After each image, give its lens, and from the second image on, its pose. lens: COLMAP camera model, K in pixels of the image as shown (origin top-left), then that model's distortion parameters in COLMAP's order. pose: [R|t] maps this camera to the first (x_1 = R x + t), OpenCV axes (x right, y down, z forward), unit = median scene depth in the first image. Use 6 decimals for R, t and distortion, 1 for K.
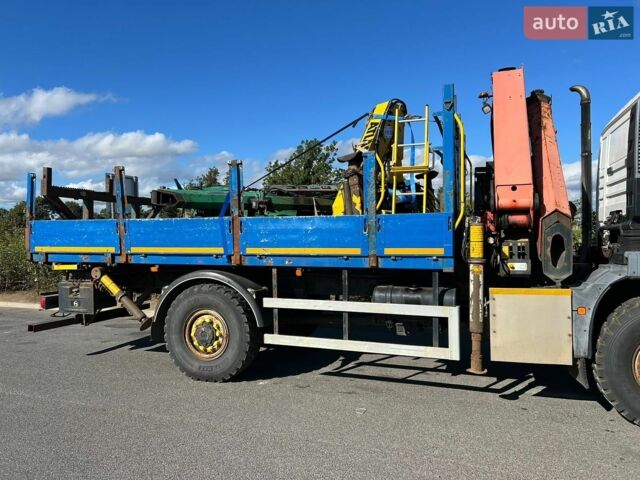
lens RADIAL K [[497.6, 0, 320.0], [0, 497.6, 240.0], [0, 0, 1]] dist [0.060890, -0.066968]
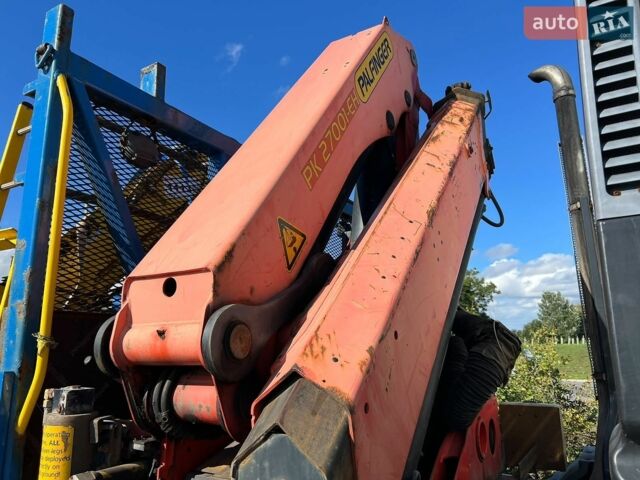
lens RADIAL K [[497.6, 0, 320.0], [0, 497.6, 240.0], [0, 0, 1]] dist [0.060890, -0.066968]
pose [[0.982854, -0.039266, -0.180153, 0.504732], [-0.000625, 0.976346, -0.216211, -0.066584], [0.184382, 0.212617, 0.959582, 0.723144]]
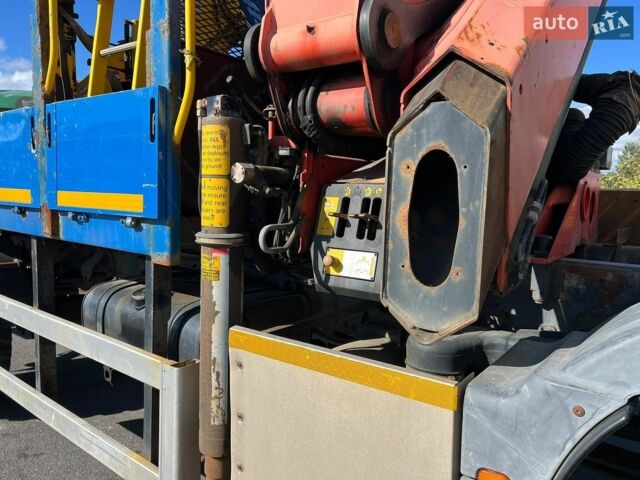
lens RADIAL K [[497.6, 0, 320.0], [0, 497.6, 240.0], [0, 0, 1]] dist [0.060890, -0.066968]
pose [[0.953324, 0.062839, -0.295339, 0.465508], [-0.037116, 0.995075, 0.091916, 0.011204], [0.299660, -0.076664, 0.950961, 0.707314]]
